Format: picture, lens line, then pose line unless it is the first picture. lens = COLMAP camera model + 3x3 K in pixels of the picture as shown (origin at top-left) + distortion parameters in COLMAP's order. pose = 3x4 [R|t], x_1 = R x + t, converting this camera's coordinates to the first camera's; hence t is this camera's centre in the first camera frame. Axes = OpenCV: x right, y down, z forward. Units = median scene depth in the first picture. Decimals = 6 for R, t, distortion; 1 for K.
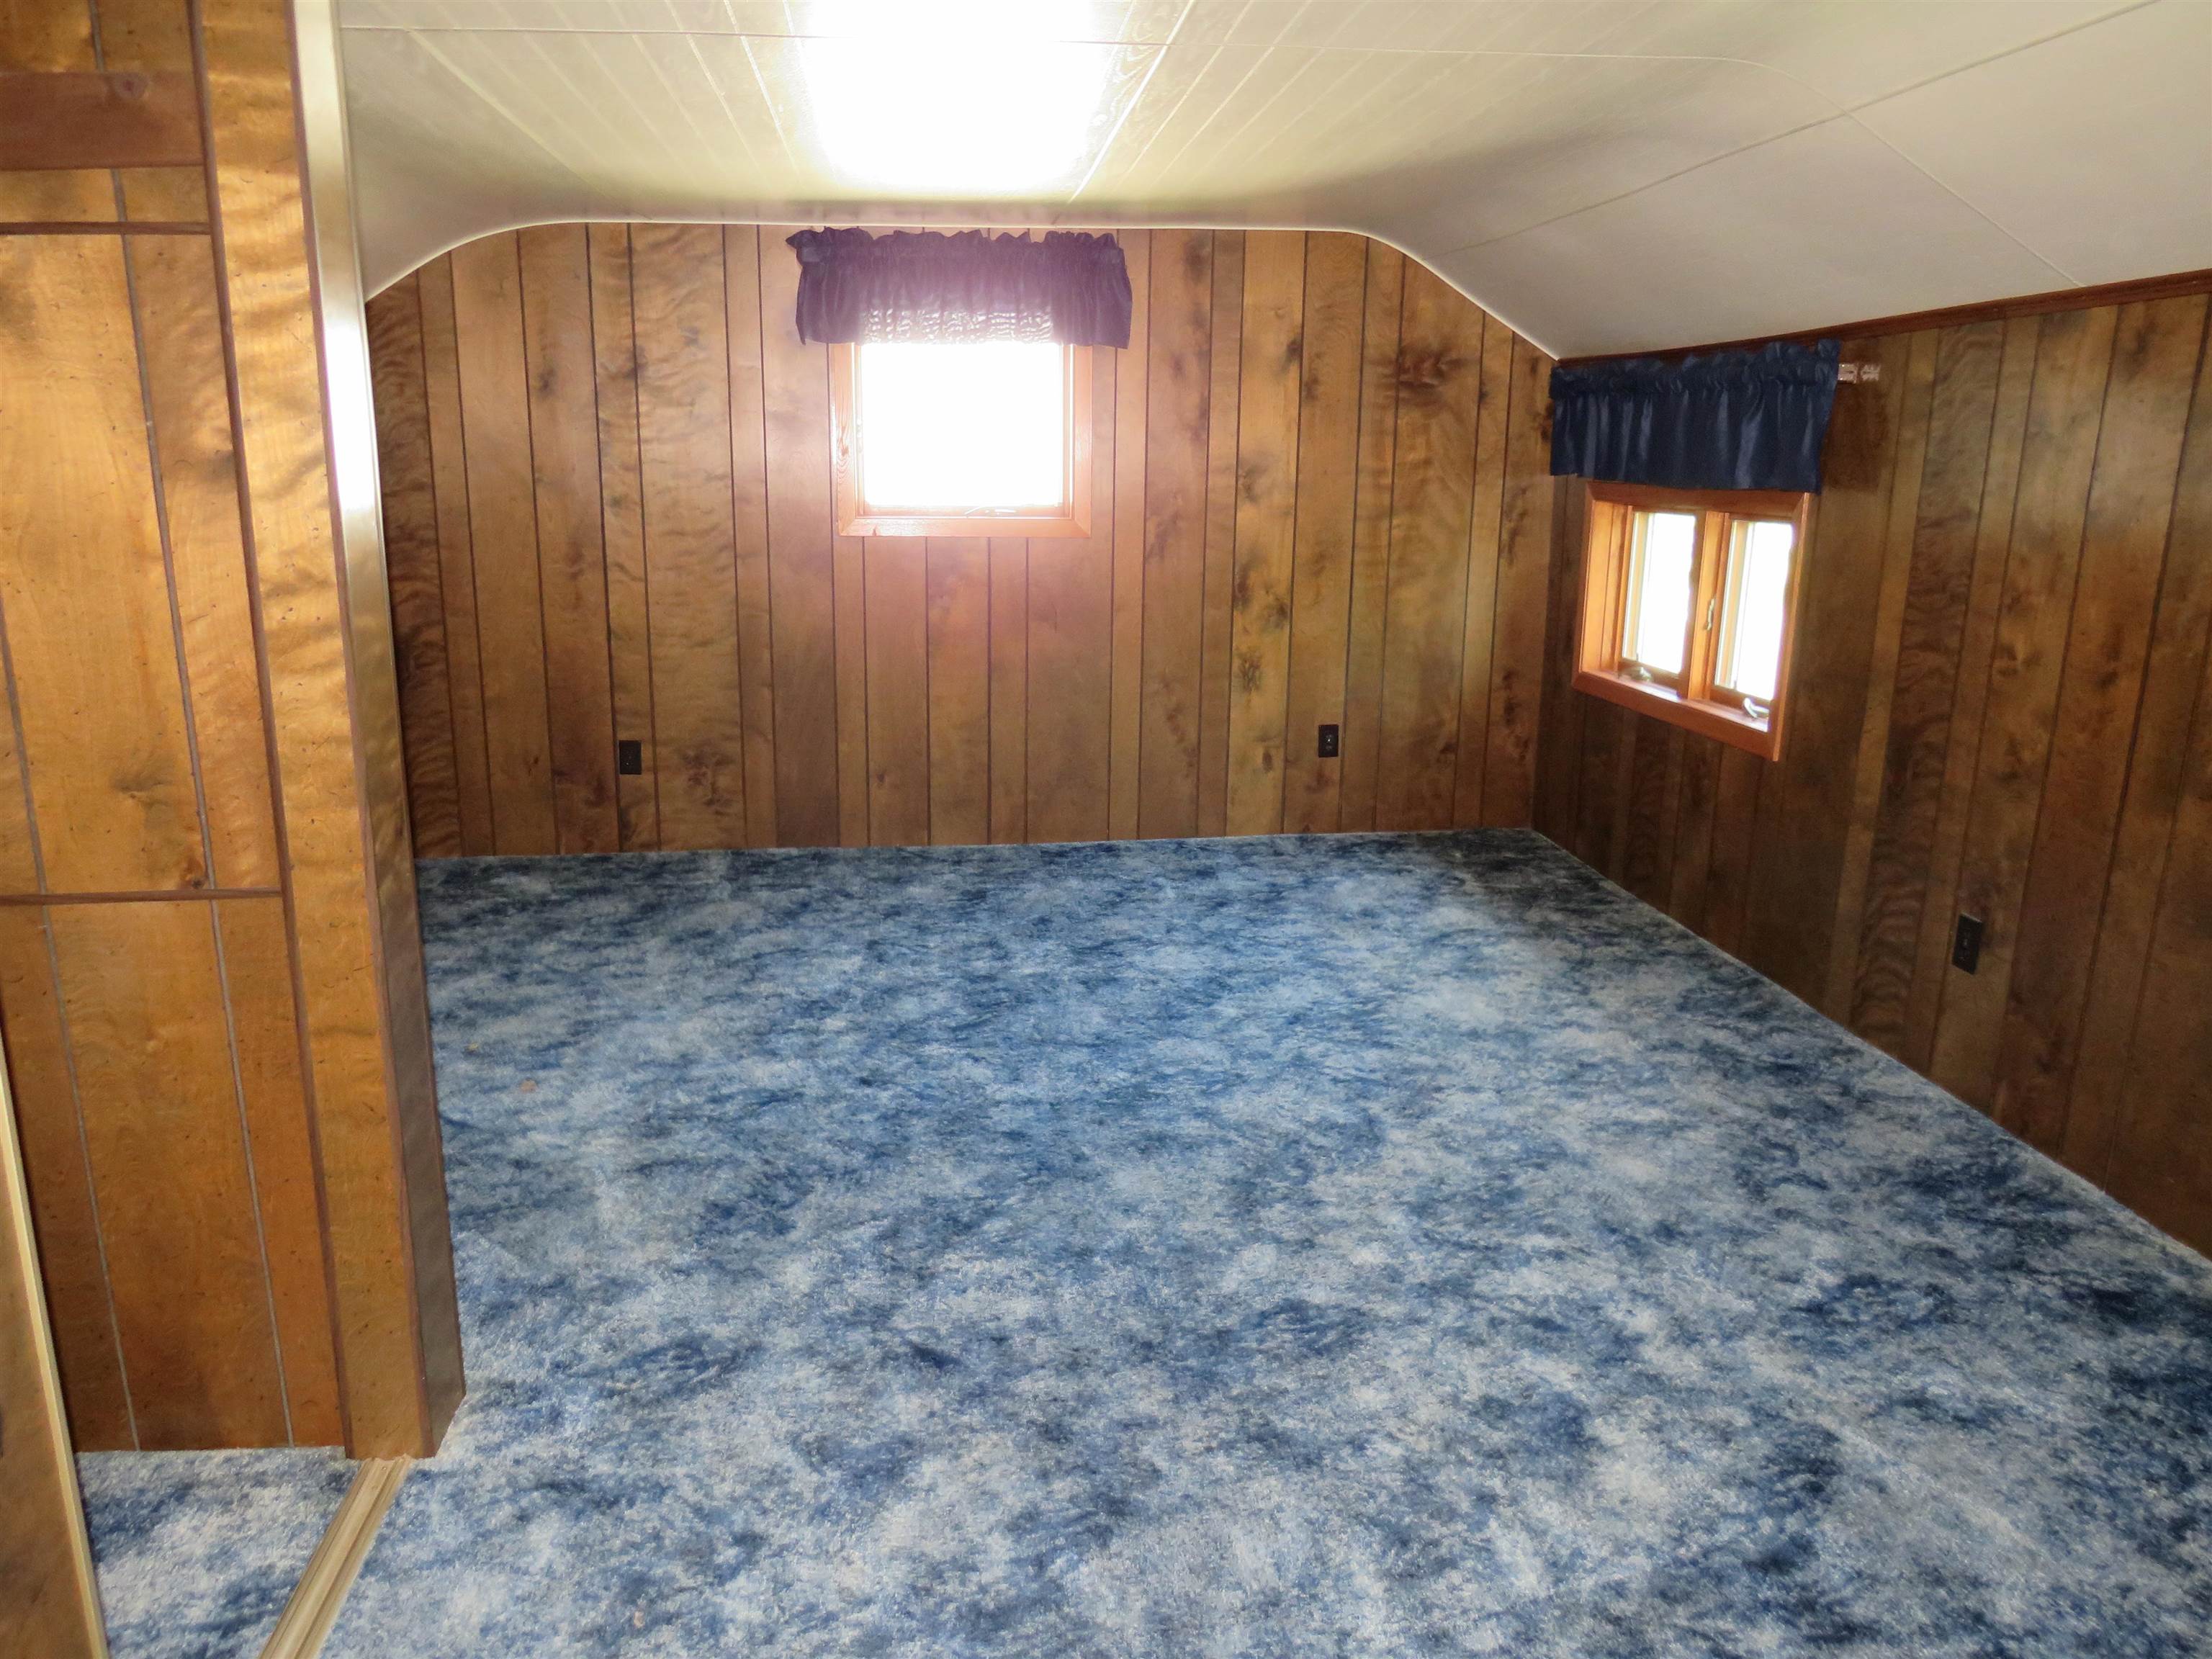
lens RADIAL K [[1550.7, 0, 1094.0], [0, 1550.7, 832.1], [0, 0, 1]] dist [-0.029720, -0.006714]
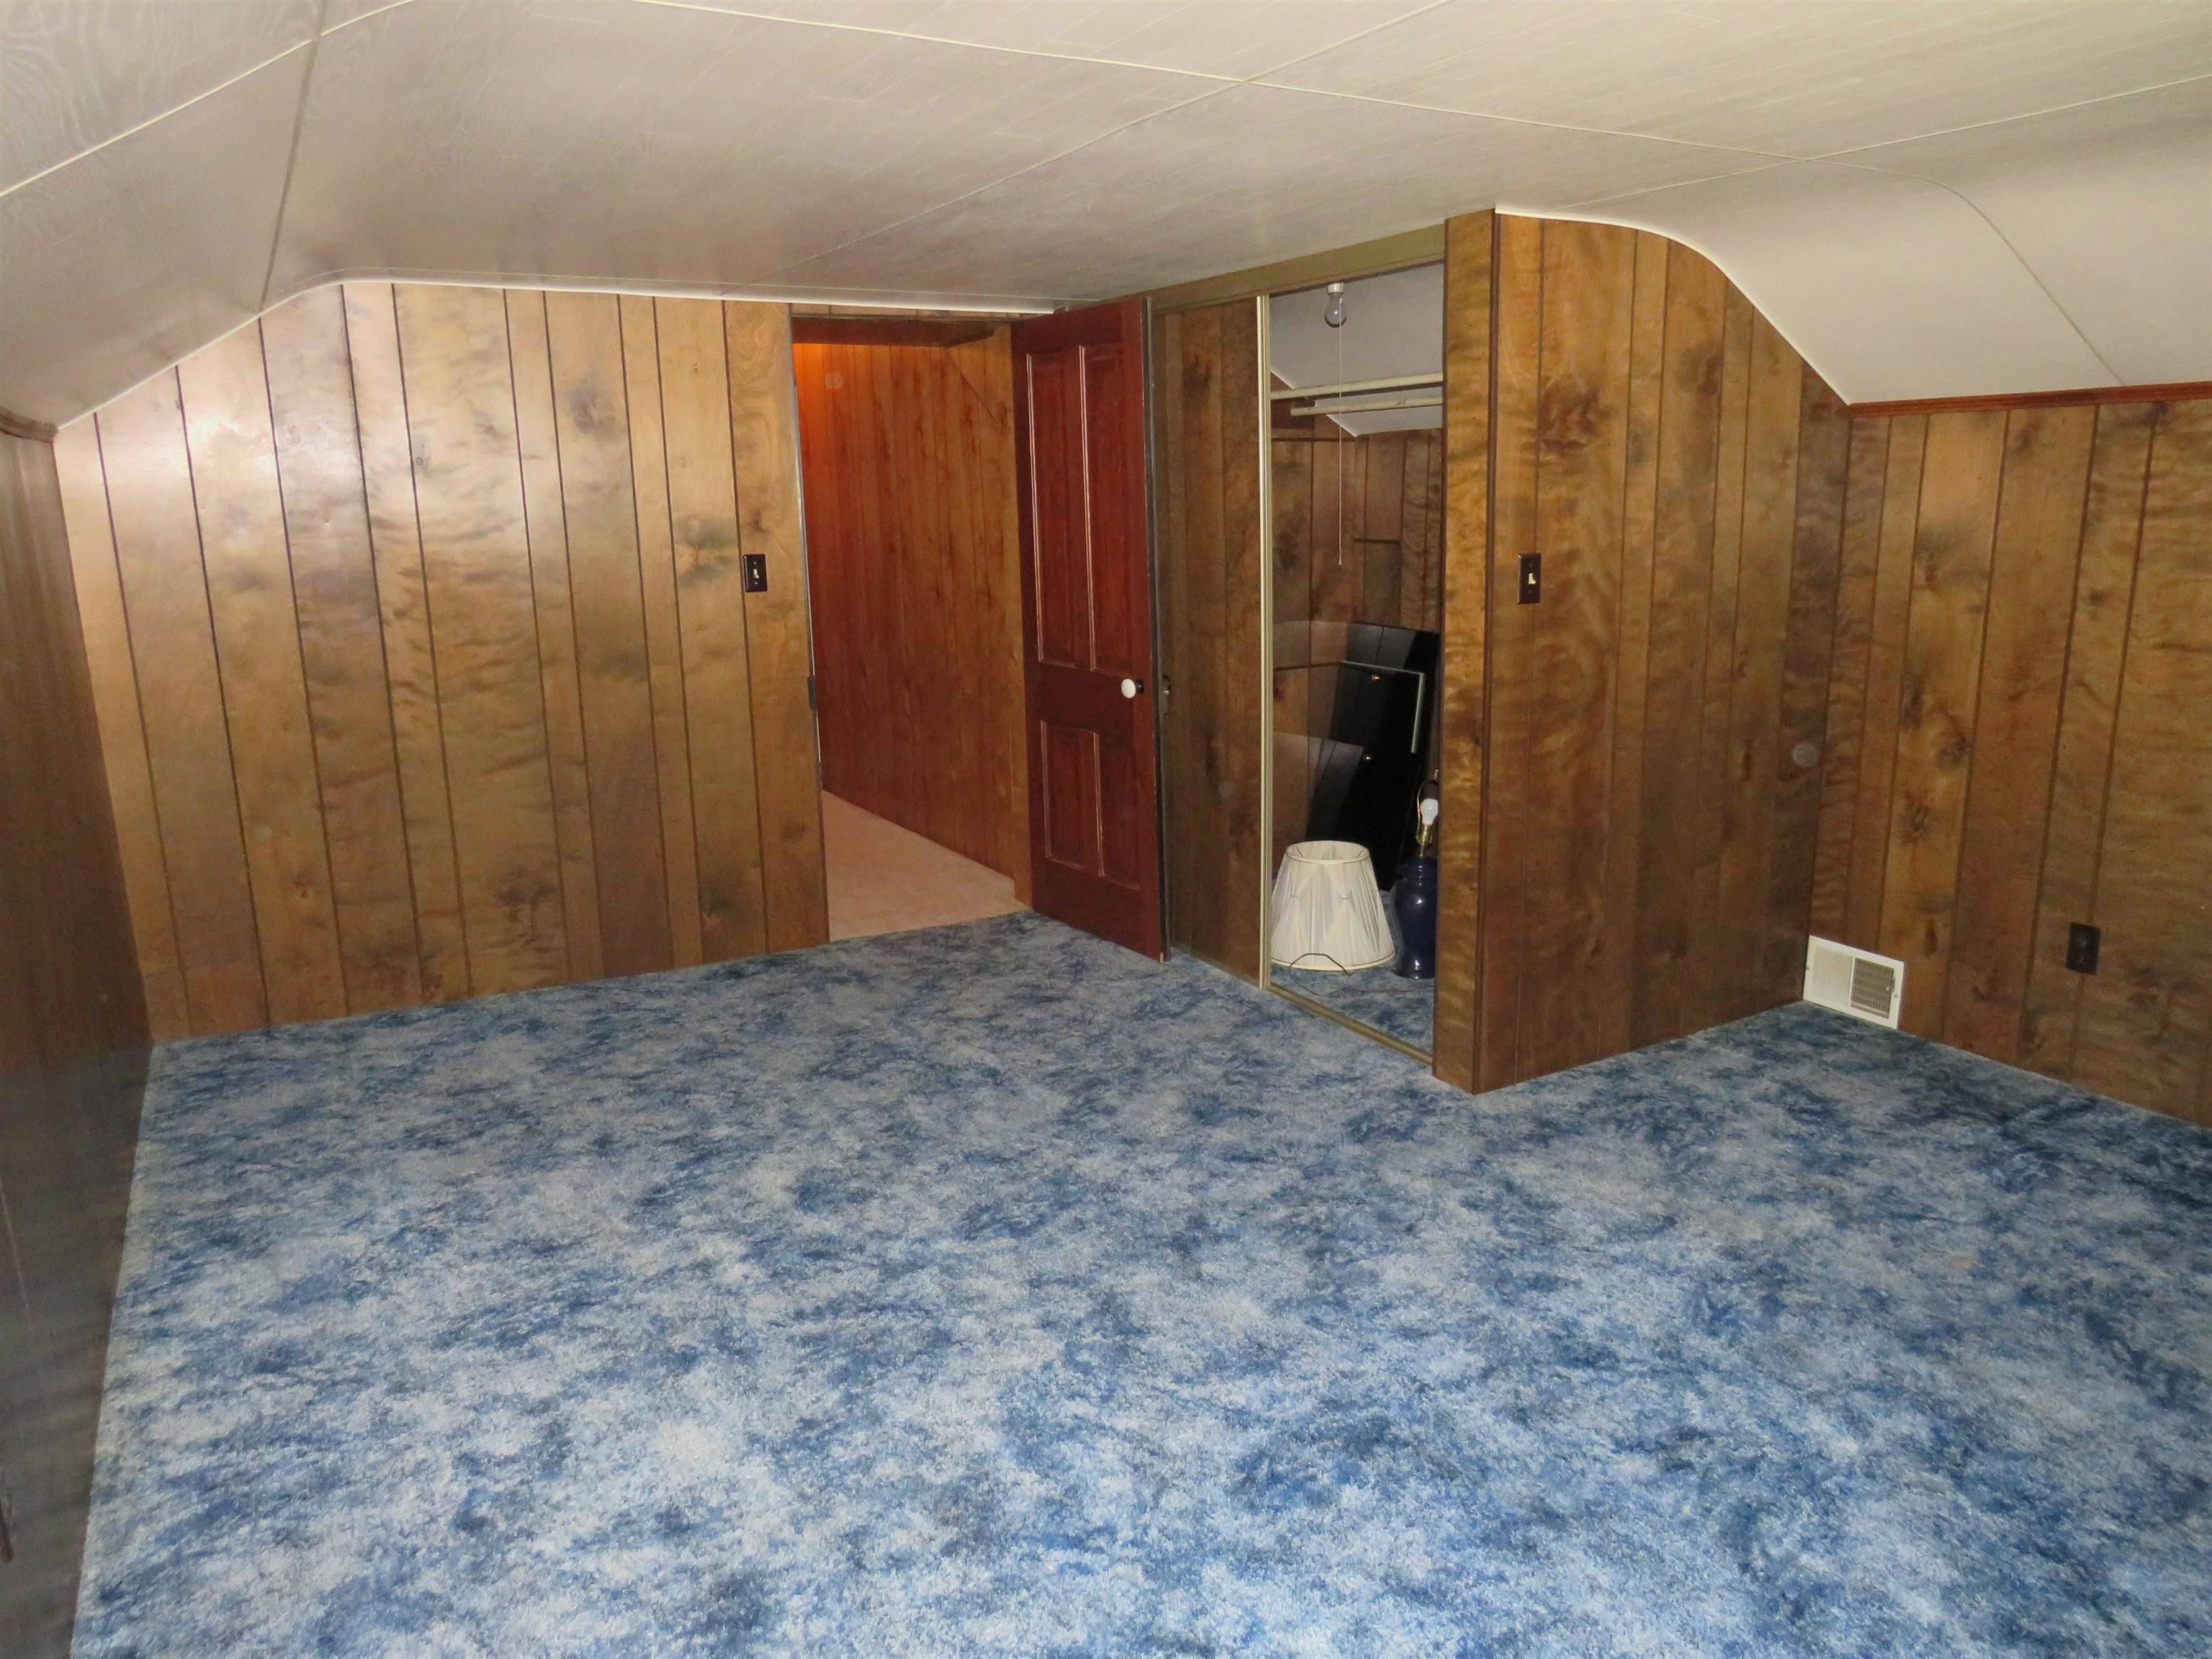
lens RADIAL K [[1550.7, 0, 1094.0], [0, 1550.7, 832.1], [0, 0, 1]] dist [-0.029720, -0.006714]
pose [[-0.921756, 0.092941, -0.376467, 0.496962], [-0.082310, 0.901833, 0.424173, -0.491283], [0.378934, 0.421971, -0.823620, 1.856722]]
